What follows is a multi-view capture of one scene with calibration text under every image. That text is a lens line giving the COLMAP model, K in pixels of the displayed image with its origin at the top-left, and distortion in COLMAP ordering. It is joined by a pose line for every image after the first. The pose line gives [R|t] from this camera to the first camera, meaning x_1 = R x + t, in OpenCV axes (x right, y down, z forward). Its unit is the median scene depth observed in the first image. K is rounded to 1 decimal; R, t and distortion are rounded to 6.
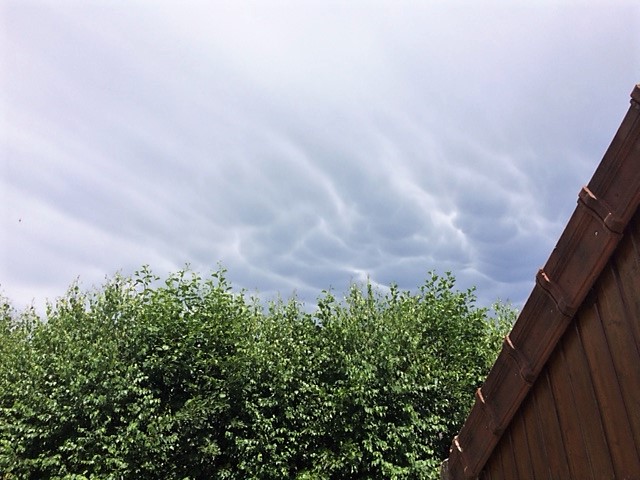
lens RADIAL K [[552.4, 0, 320.0], [0, 552.4, 240.0], [0, 0, 1]] dist [0.116546, -0.194962]
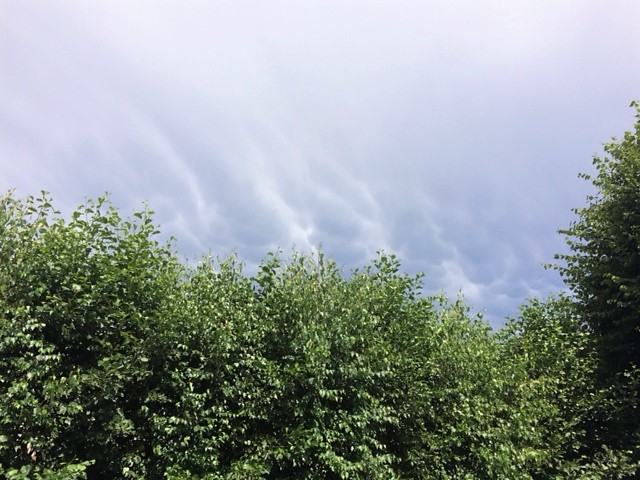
lens RADIAL K [[552.8, 0, 318.3], [0, 552.8, 219.1], [0, 0, 1]] dist [0.009253, 0.001689]
pose [[0.957015, 0.156486, 0.244200, -0.161579], [-0.144409, 0.987267, -0.066712, 0.102514], [-0.251530, 0.028580, 0.967427, 0.186387]]
